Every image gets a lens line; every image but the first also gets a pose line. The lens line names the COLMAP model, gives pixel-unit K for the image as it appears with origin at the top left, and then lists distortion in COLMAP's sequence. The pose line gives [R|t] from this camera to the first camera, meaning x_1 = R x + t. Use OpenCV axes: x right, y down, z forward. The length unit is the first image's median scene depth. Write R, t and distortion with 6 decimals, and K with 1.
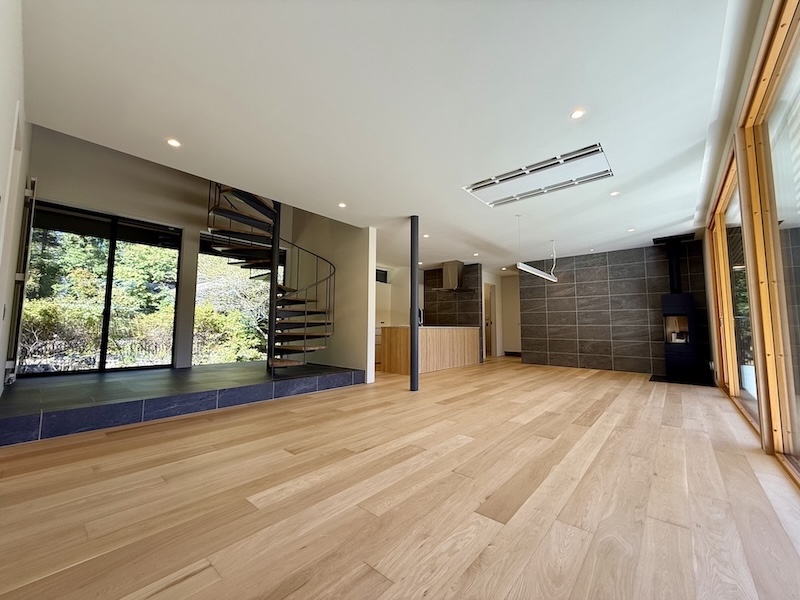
lens RADIAL K [[319.3, 0, 399.0], [0, 319.3, 299.6], [0, 0, 1]] dist [-0.000406, -0.000269]
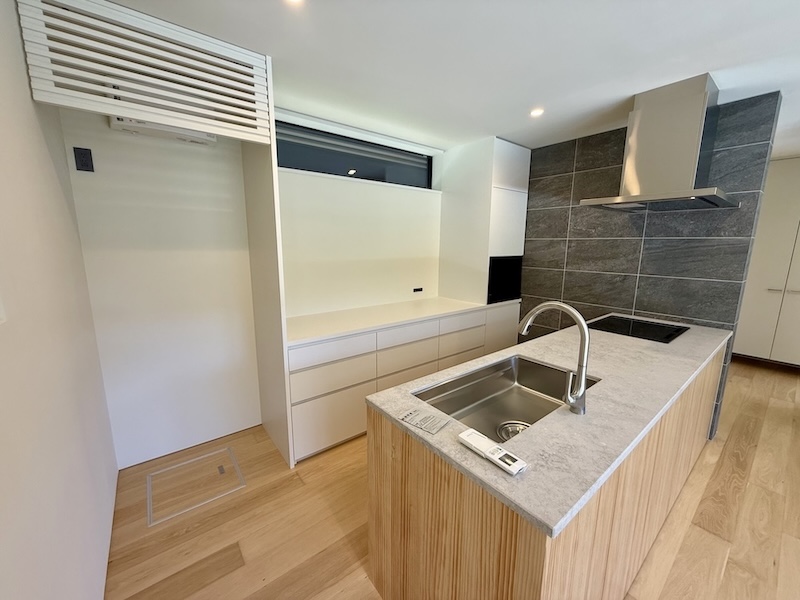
lens RADIAL K [[319.3, 0, 399.6], [0, 319.3, 296.8], [0, 0, 1]] dist [-0.000406, -0.000269]
pose [[0.983162, 0.031345, -0.180025, -0.001093], [0.014799, 0.968284, 0.249414, -0.030550], [0.182133, -0.247879, 0.951516, 0.872706]]
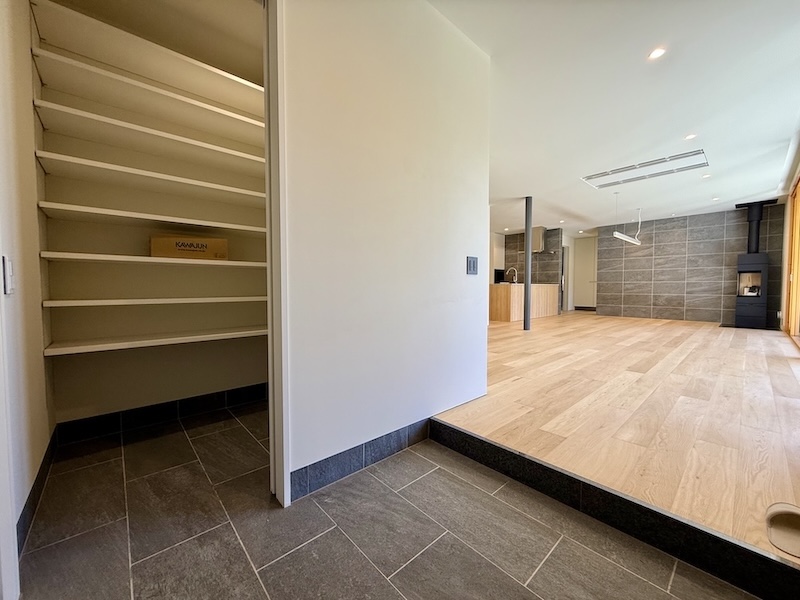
lens RADIAL K [[319.3, 0, 397.7], [0, 319.3, 300.4], [0, 0, 1]] dist [-0.000406, -0.000269]
pose [[0.992559, -0.001572, -0.121755, -0.246433], [0.016946, 0.991969, 0.125341, -0.015117], [0.120580, -0.126472, 0.984614, -0.288845]]
